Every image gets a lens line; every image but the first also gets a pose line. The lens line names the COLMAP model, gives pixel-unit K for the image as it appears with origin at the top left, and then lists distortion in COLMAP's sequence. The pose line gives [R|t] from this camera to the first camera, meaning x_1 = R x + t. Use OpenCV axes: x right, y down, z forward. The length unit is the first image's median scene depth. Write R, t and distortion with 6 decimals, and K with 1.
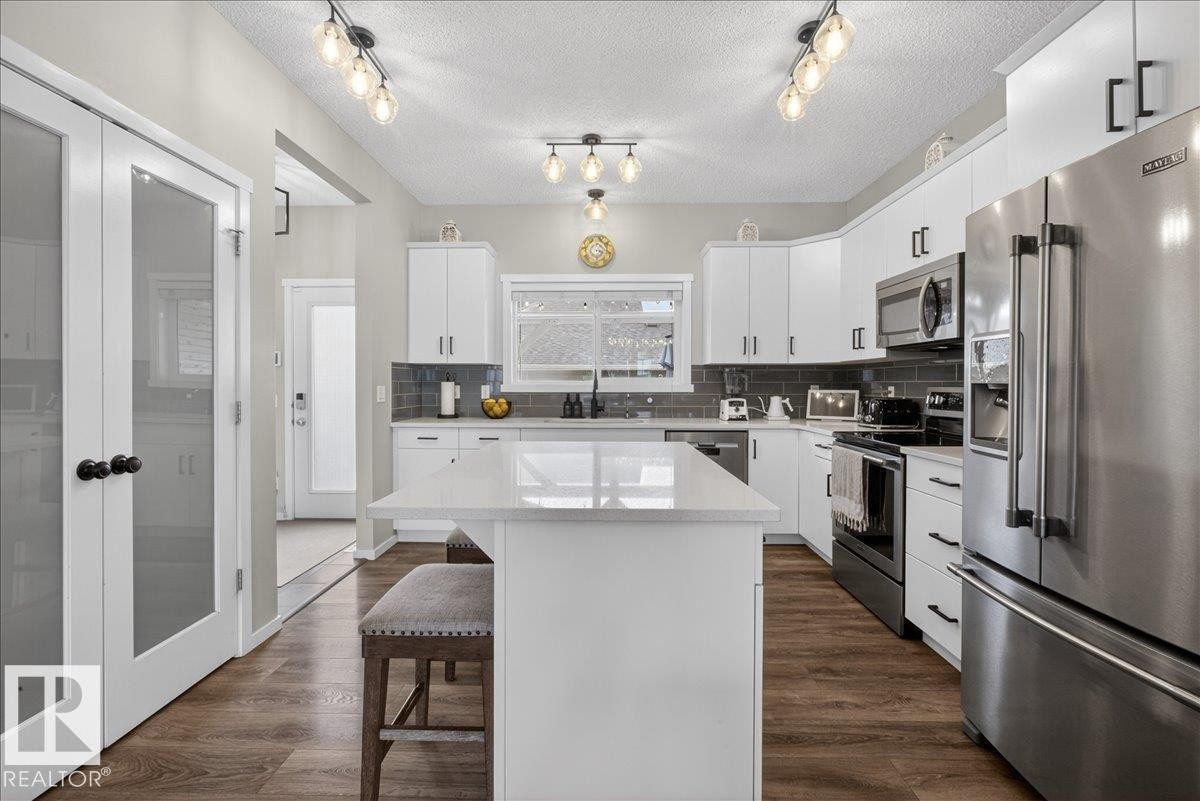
lens RADIAL K [[532.7, 0, 599.3], [0, 532.7, 389.5], [0, 0, 1]] dist [-0.009695, 0.004164]
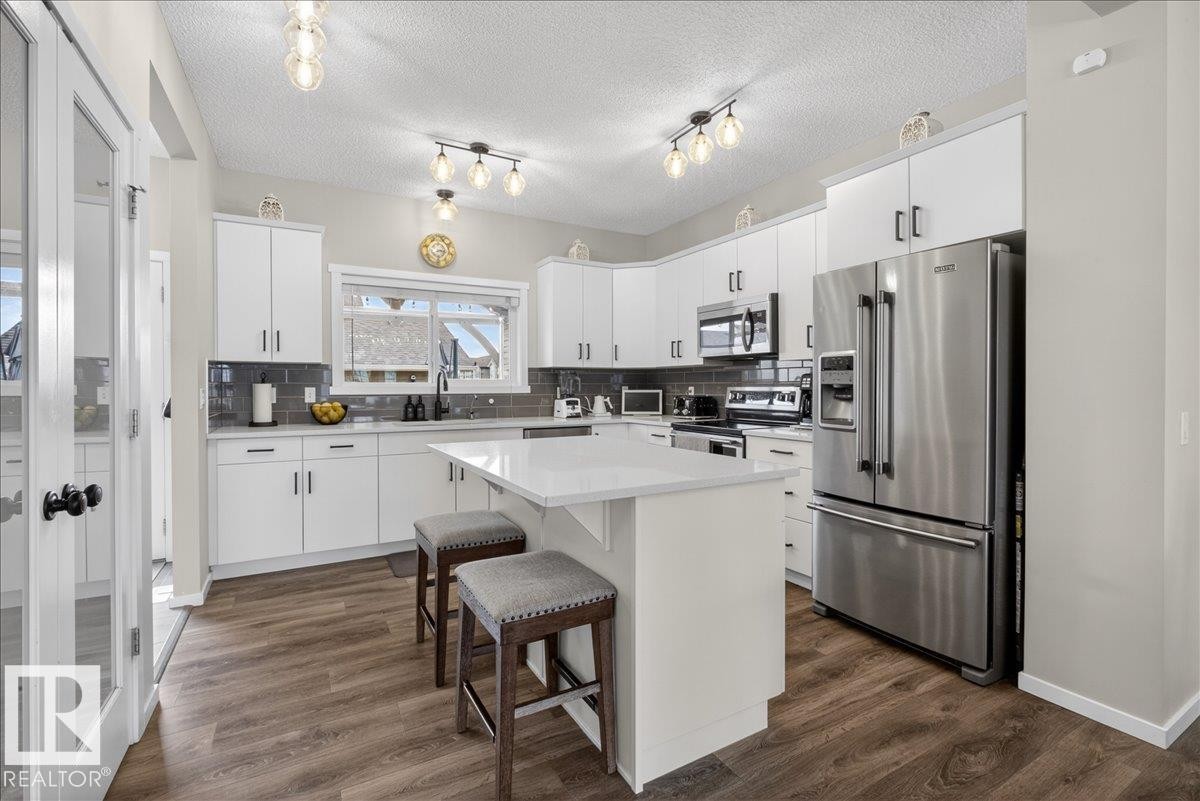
lens RADIAL K [[532.7, 0, 602.6], [0, 532.7, 391.0], [0, 0, 1]] dist [-0.009695, 0.004164]
pose [[0.858734, -0.008161, 0.512357, -0.286566], [0.008070, 0.999965, 0.002402, -0.000192], [-0.512359, 0.002072, 0.858769, -0.003042]]
